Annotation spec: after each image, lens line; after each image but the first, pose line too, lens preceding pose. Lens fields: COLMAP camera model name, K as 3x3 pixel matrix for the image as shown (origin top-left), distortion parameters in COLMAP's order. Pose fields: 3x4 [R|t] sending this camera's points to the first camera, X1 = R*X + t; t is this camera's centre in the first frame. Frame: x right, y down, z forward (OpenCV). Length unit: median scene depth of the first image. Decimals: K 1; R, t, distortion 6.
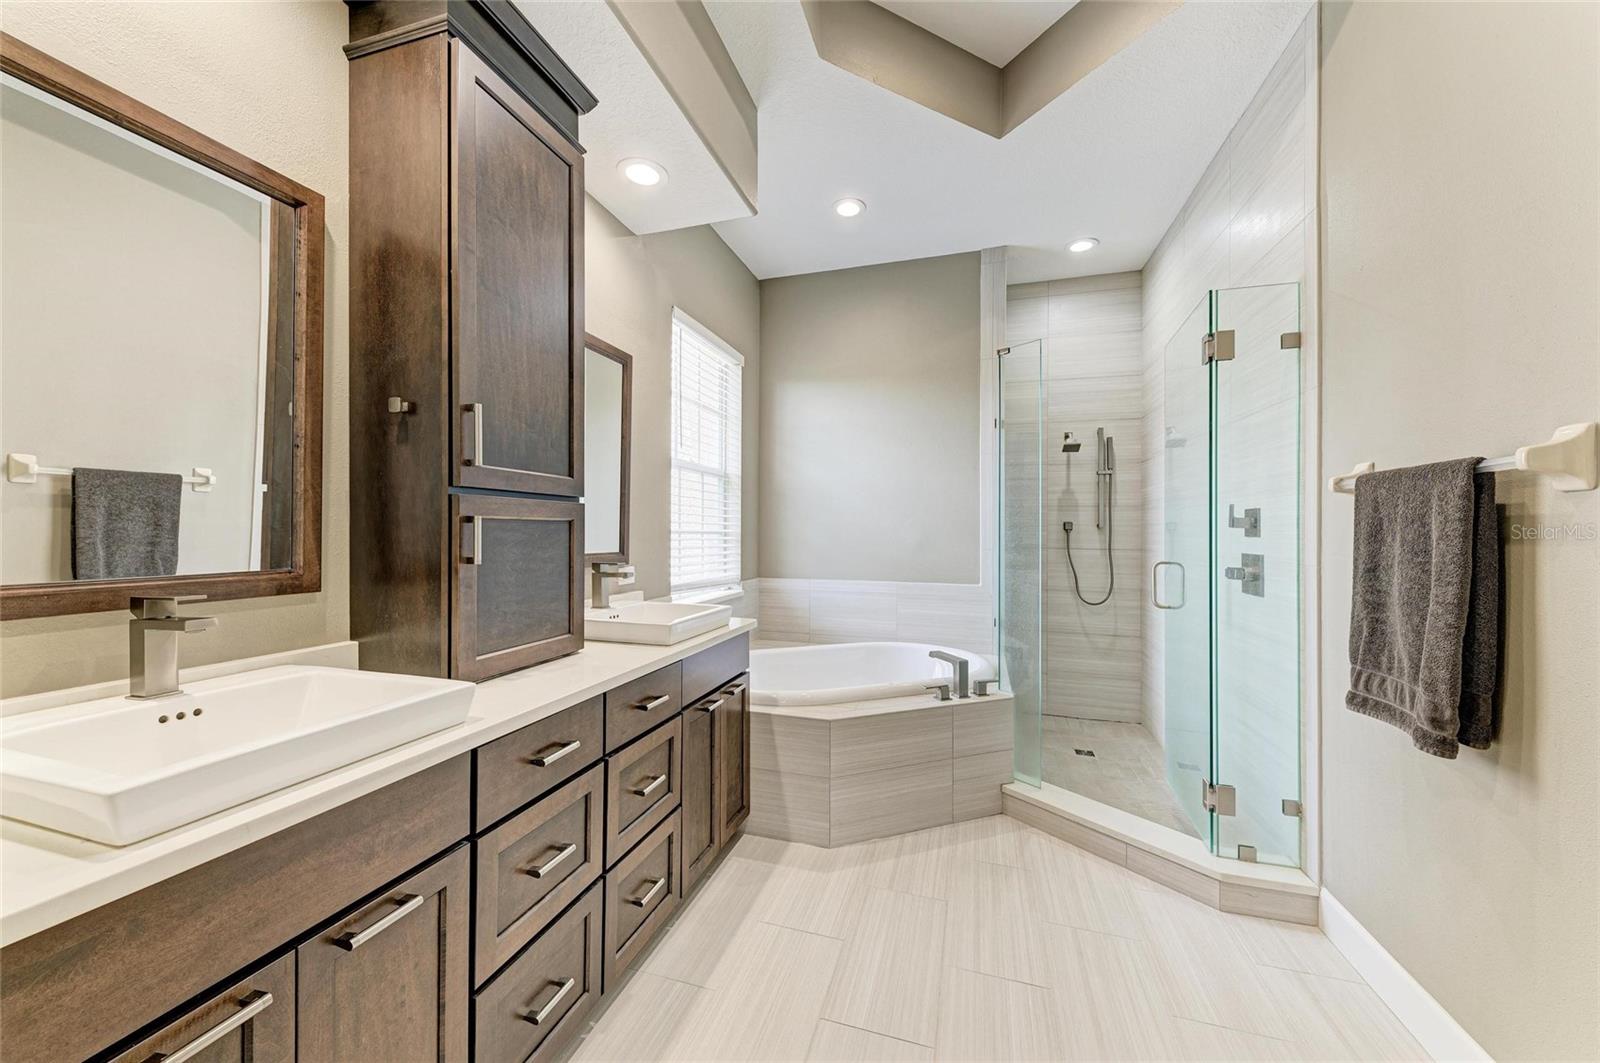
lens RADIAL K [[588.1, 0, 795.6], [0, 588.1, 535.4], [0, 0, 1]] dist [0.012390, 0.000038]
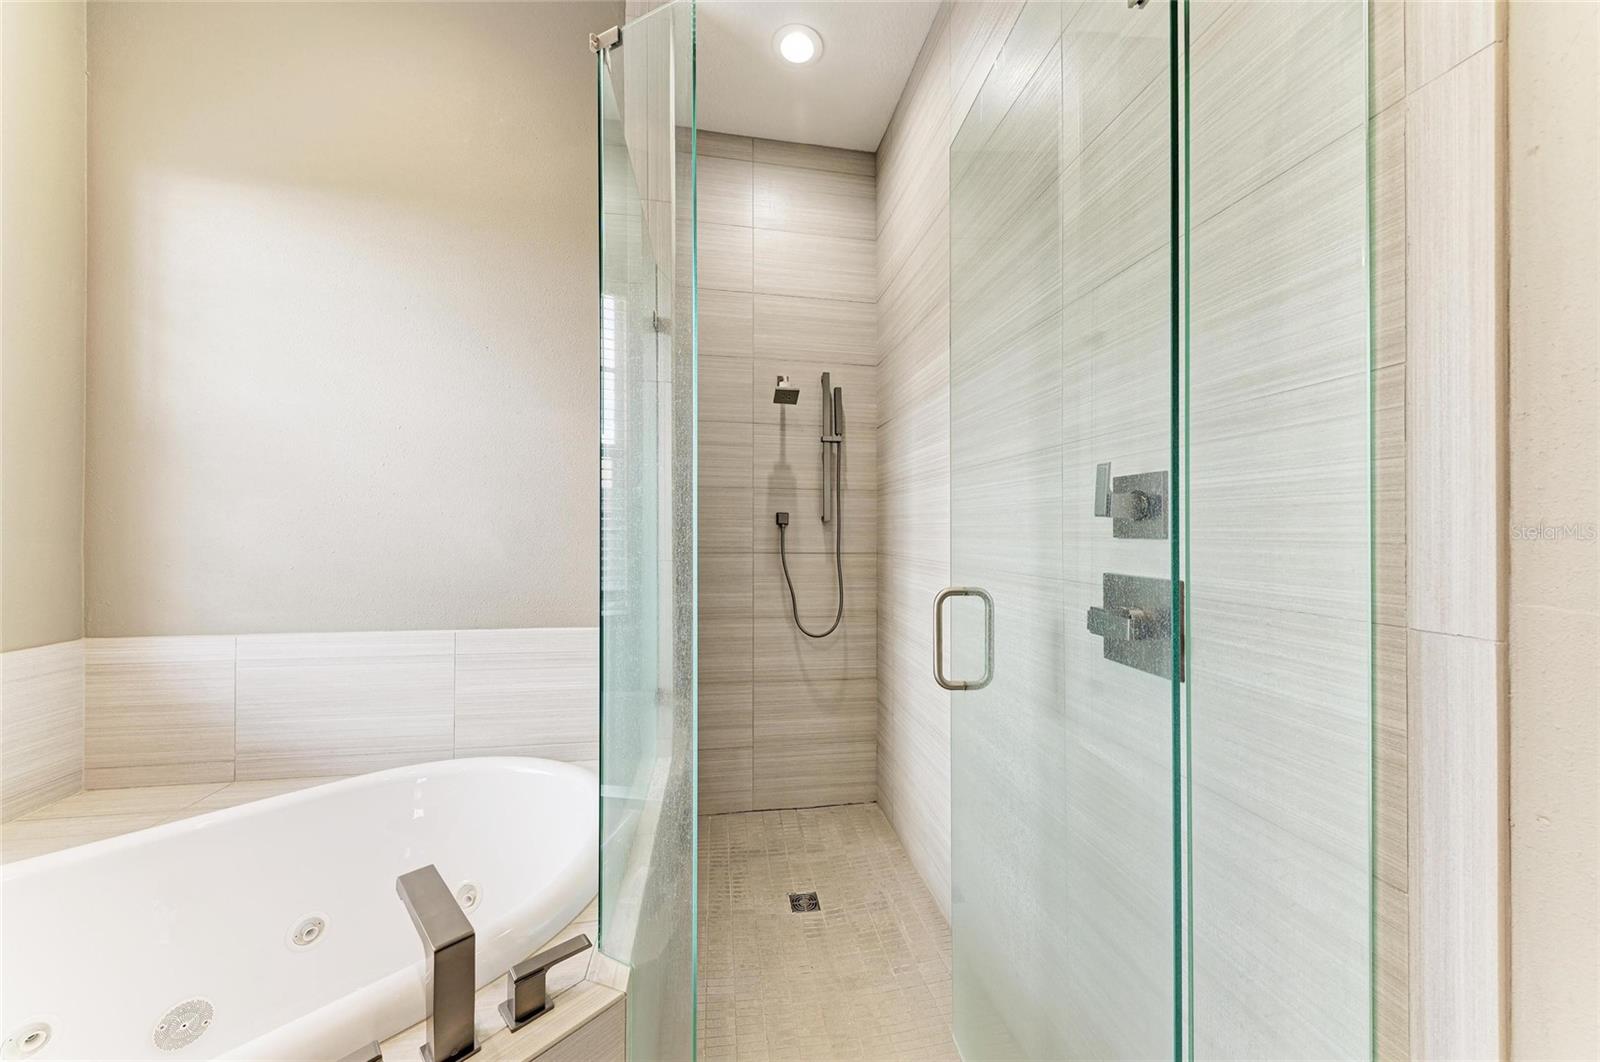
lens RADIAL K [[550.3, 0, 802.6], [0, 550.3, 531.2], [0, 0, 1]] dist [-0.000018, -0.000001]
pose [[0.899323, -0.000049, 0.437284, 0.220312], [0.000667, 0.999999, -0.001260, -0.001365], [-0.437284, 0.001424, 0.899322, 0.451325]]
